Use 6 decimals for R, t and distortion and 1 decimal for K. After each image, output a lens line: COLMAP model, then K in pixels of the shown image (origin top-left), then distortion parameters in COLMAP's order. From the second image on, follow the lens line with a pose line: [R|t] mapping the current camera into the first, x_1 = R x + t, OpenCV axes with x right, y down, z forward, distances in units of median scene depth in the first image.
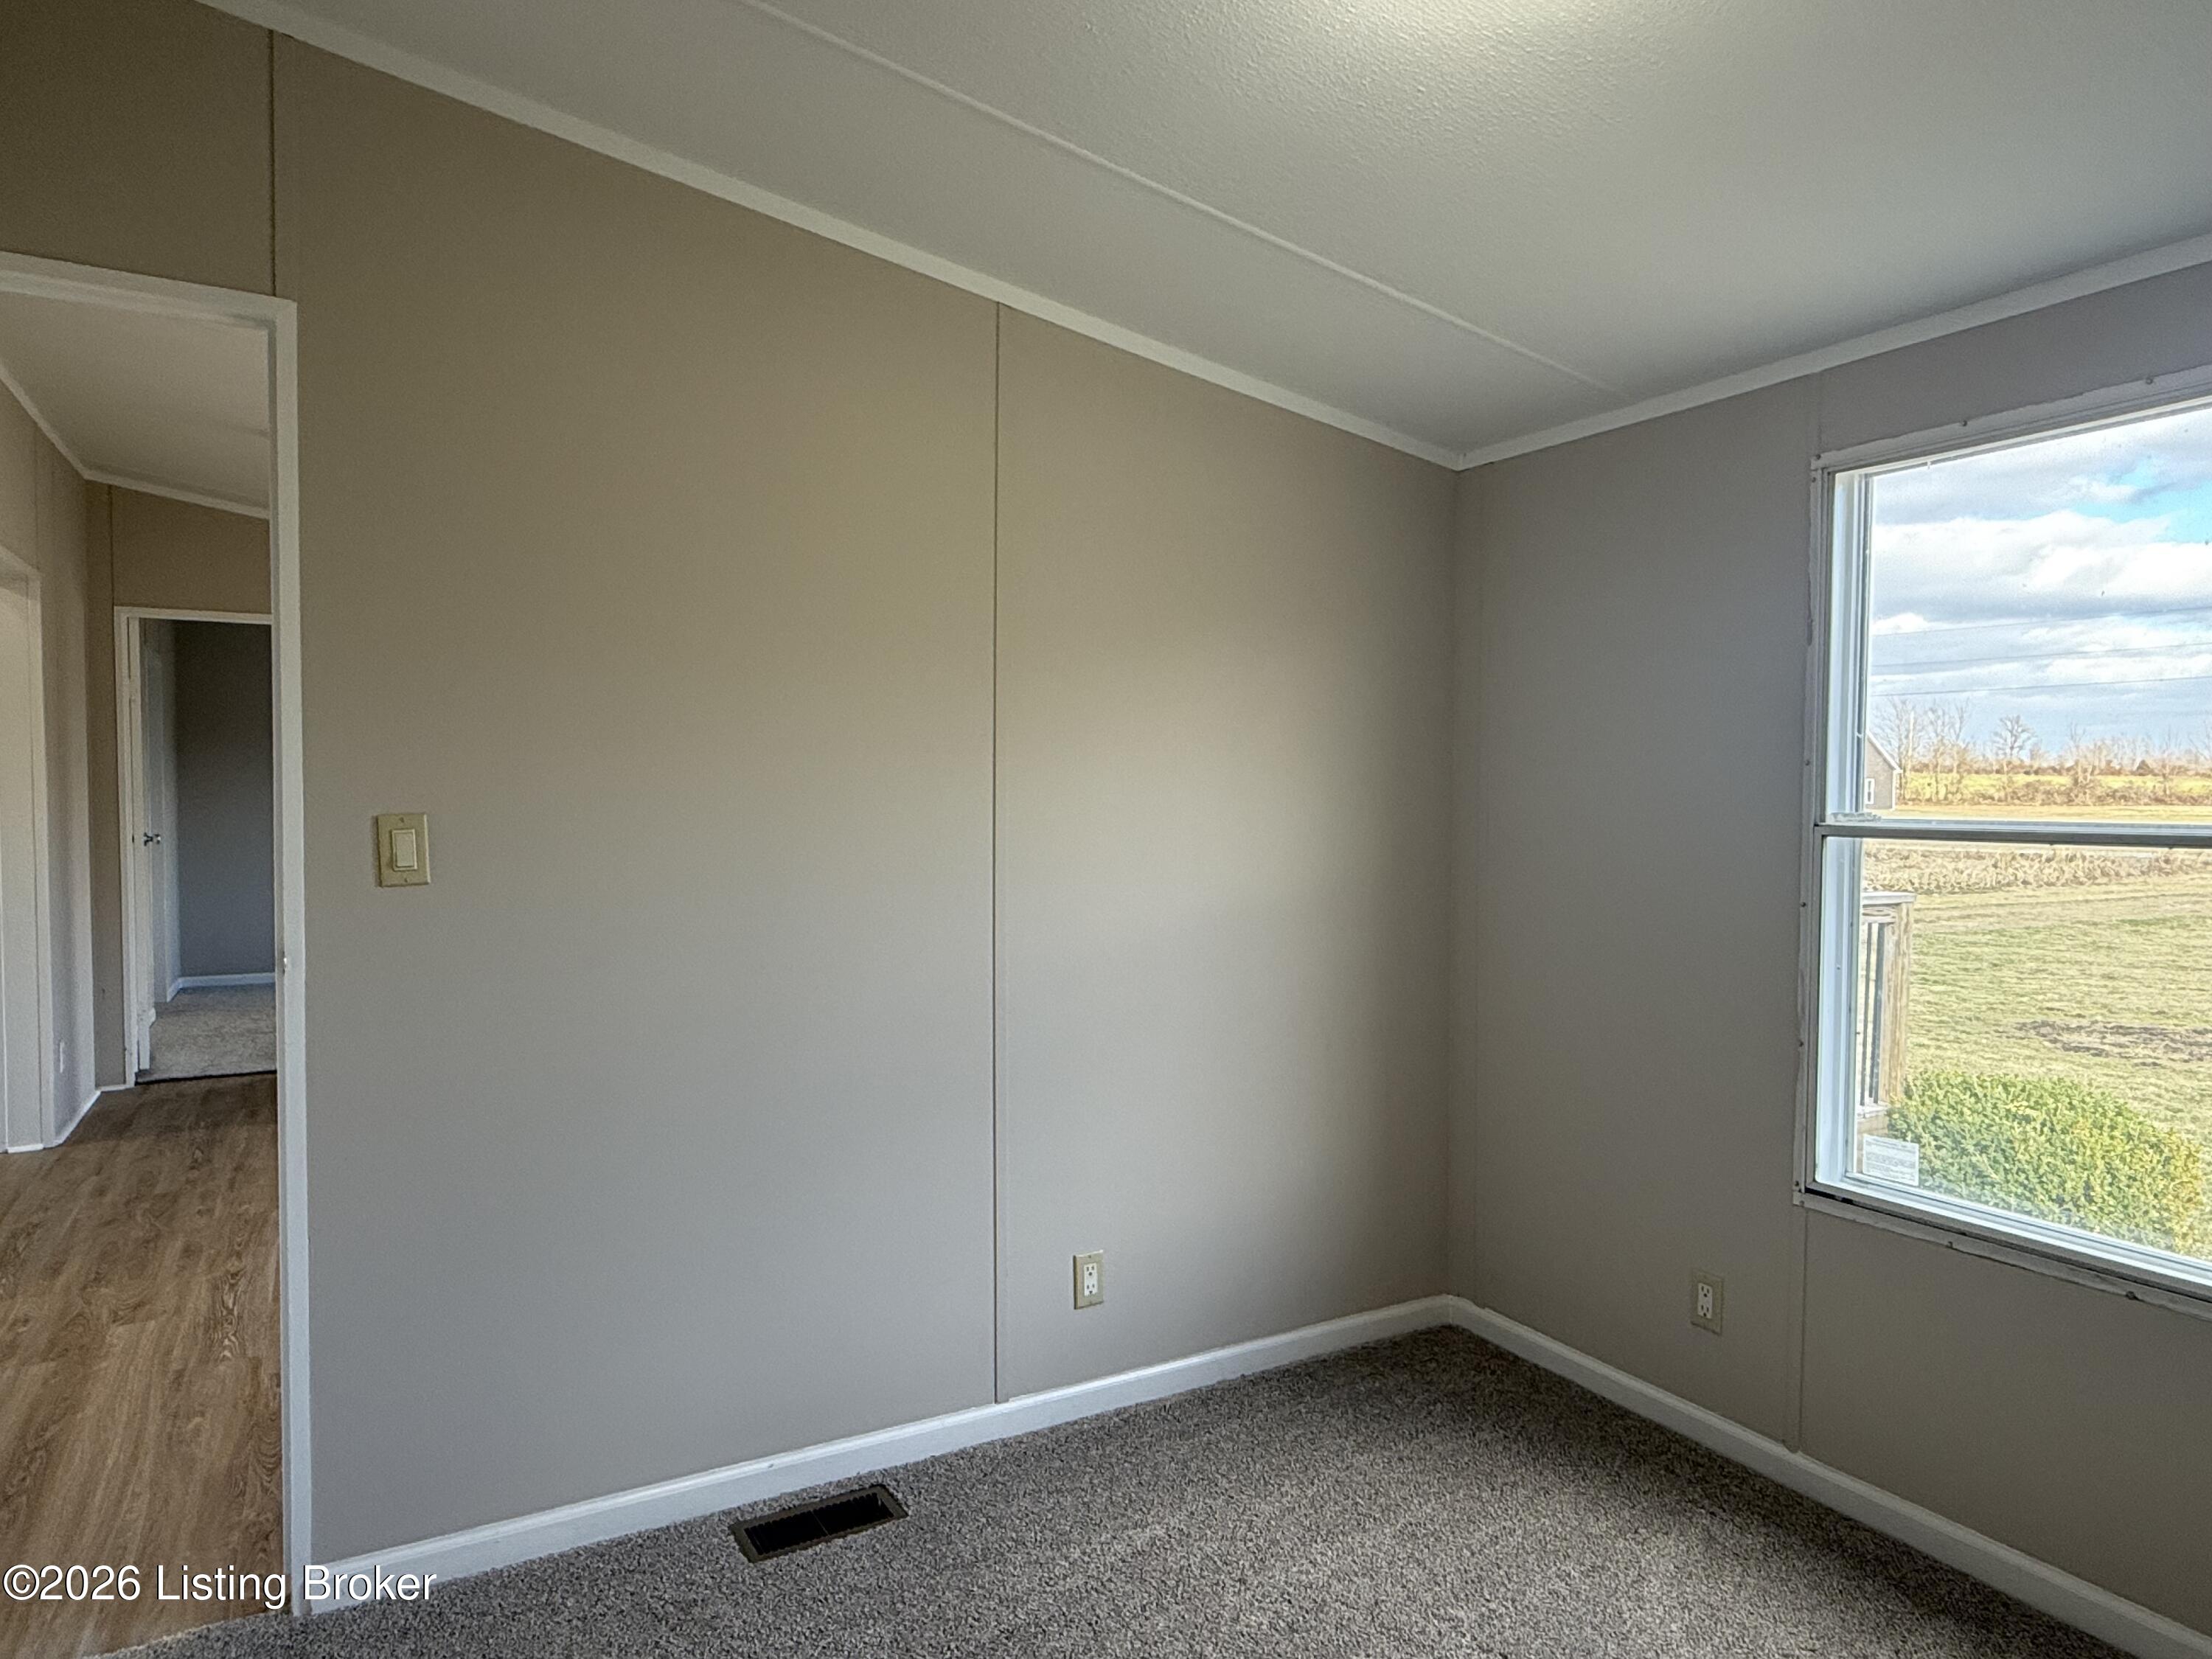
lens RADIAL K [[1390.8, 0, 1106.0], [0, 1390.8, 829.5], [0, 0, 1]] dist [0.002366, 0.003472]
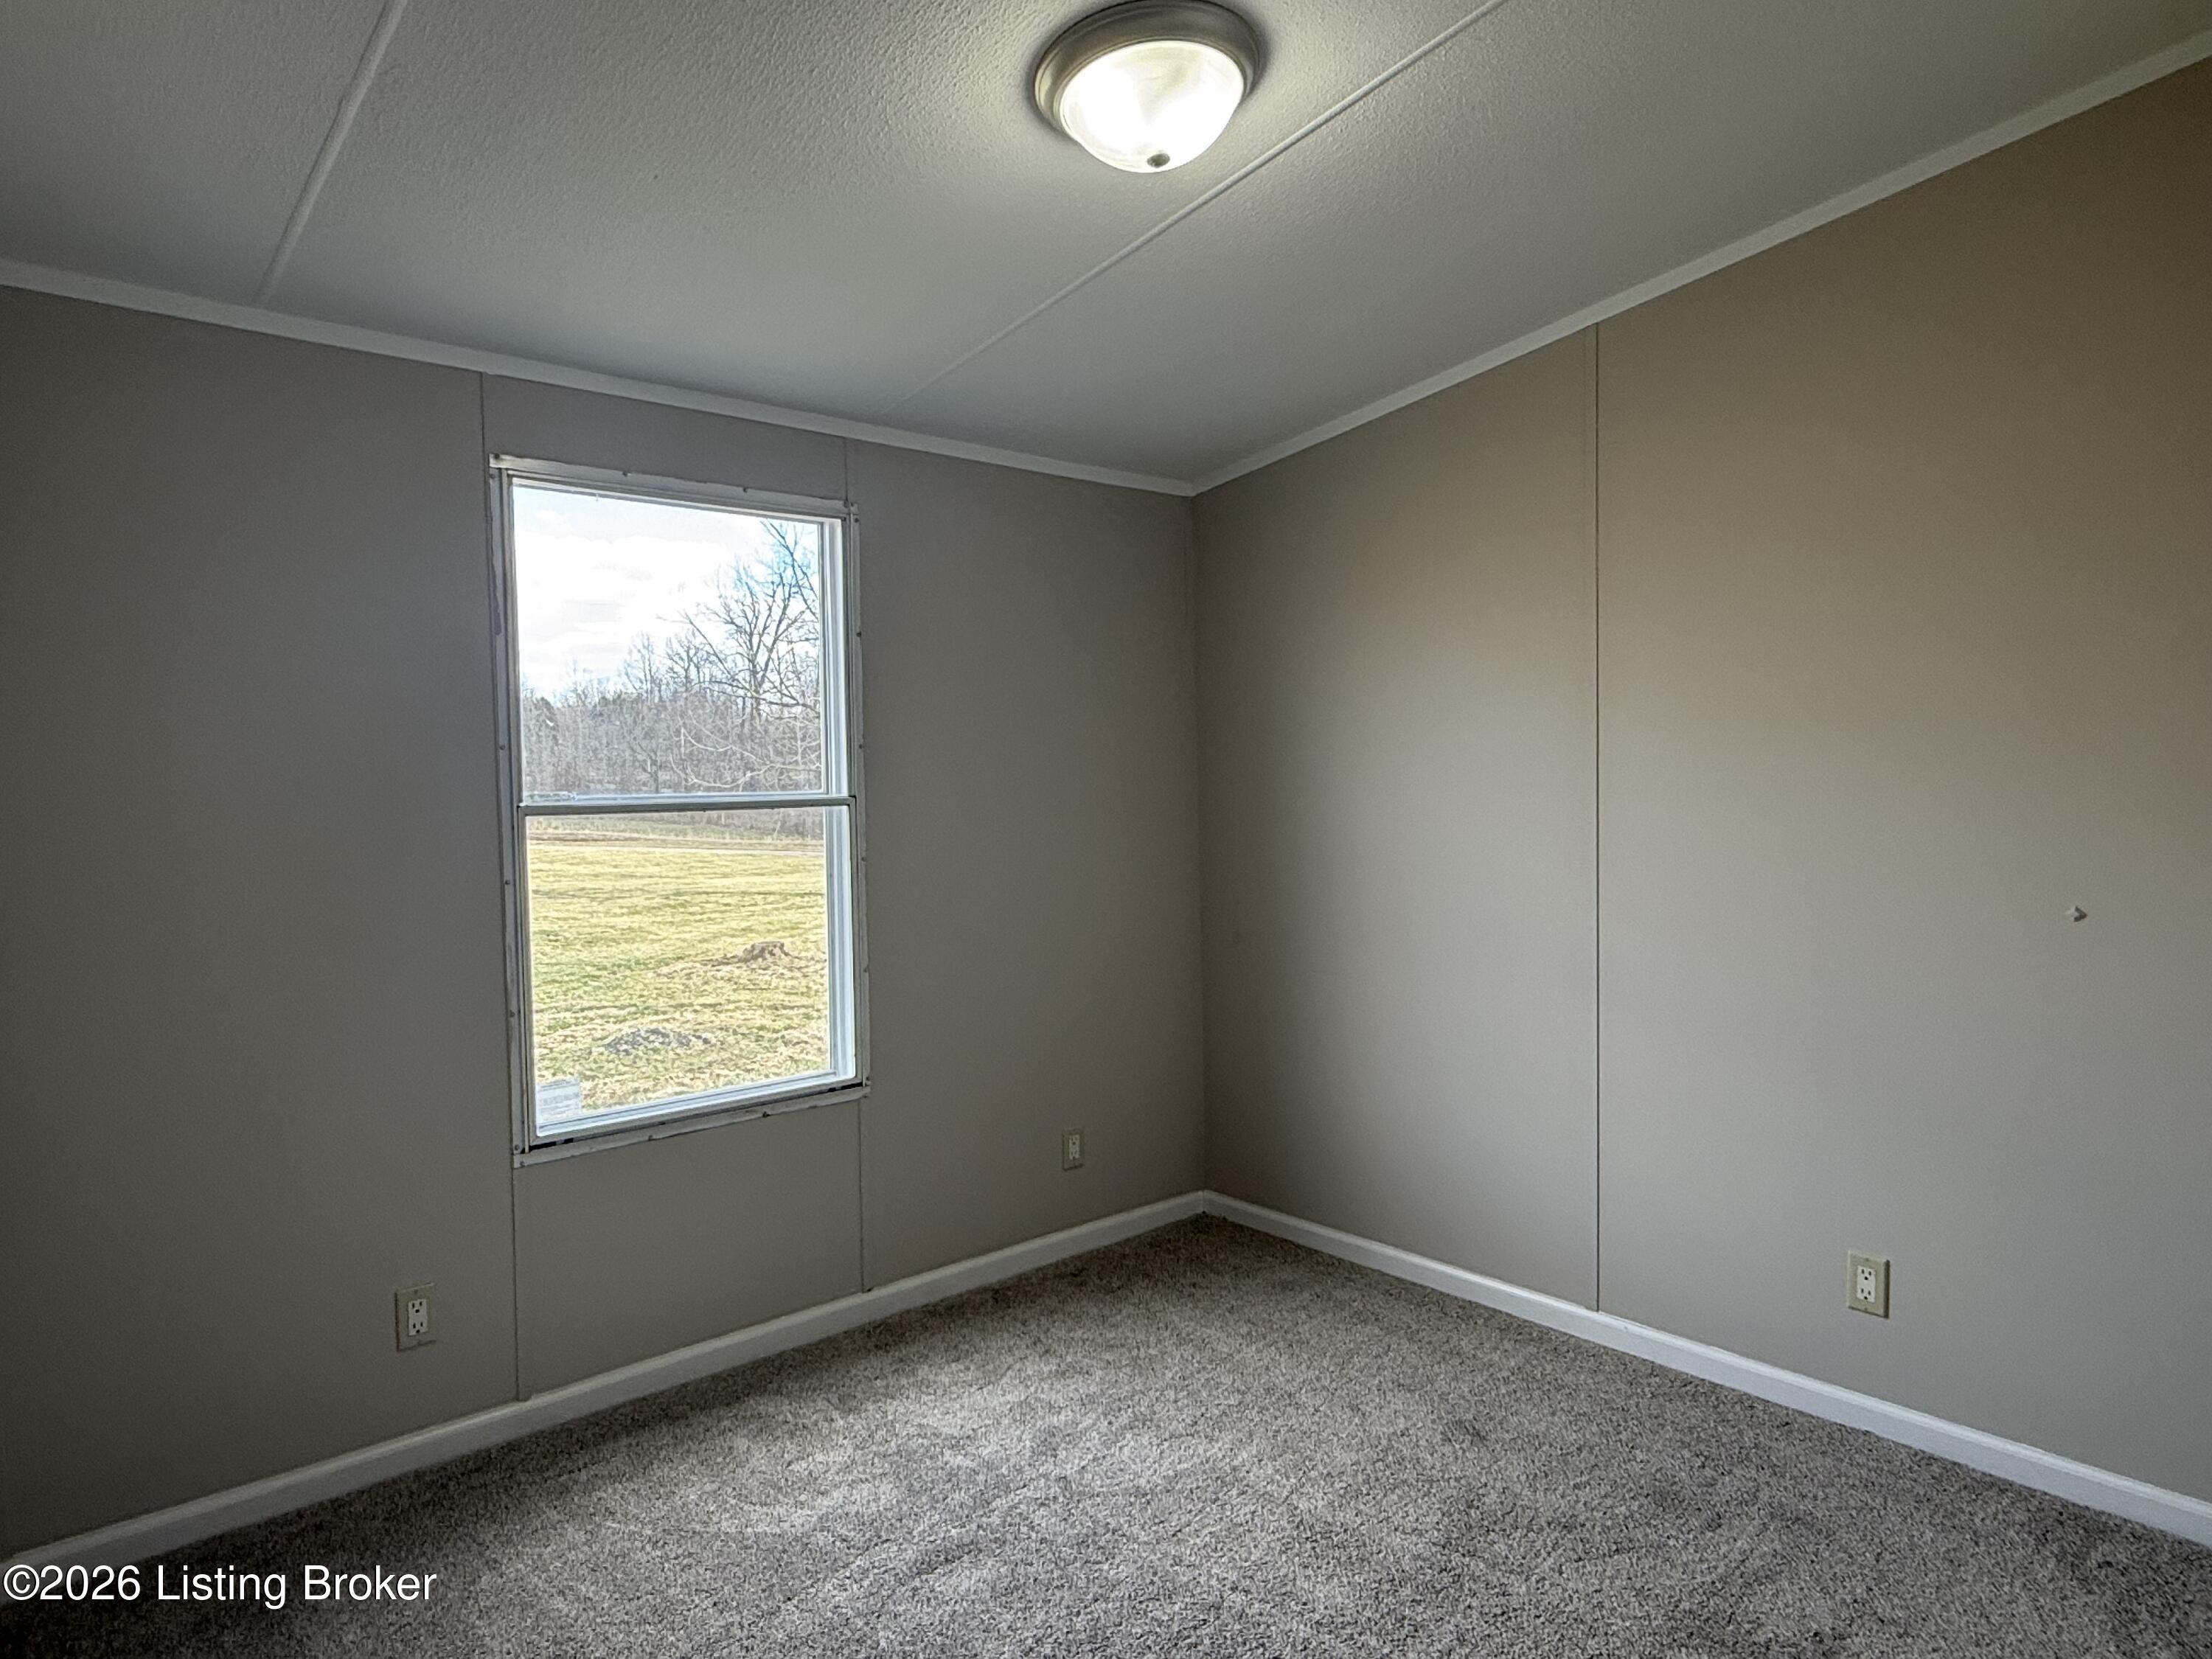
lens RADIAL K [[1390.8, 0, 1106.0], [0, 1390.8, 829.5], [0, 0, 1]] dist [0.002366, 0.003472]
pose [[-0.235951, -0.044811, 0.970731, -0.765023], [0.040569, 0.997611, 0.055913, -0.032670], [-0.970918, 0.052574, -0.233569, 0.989960]]
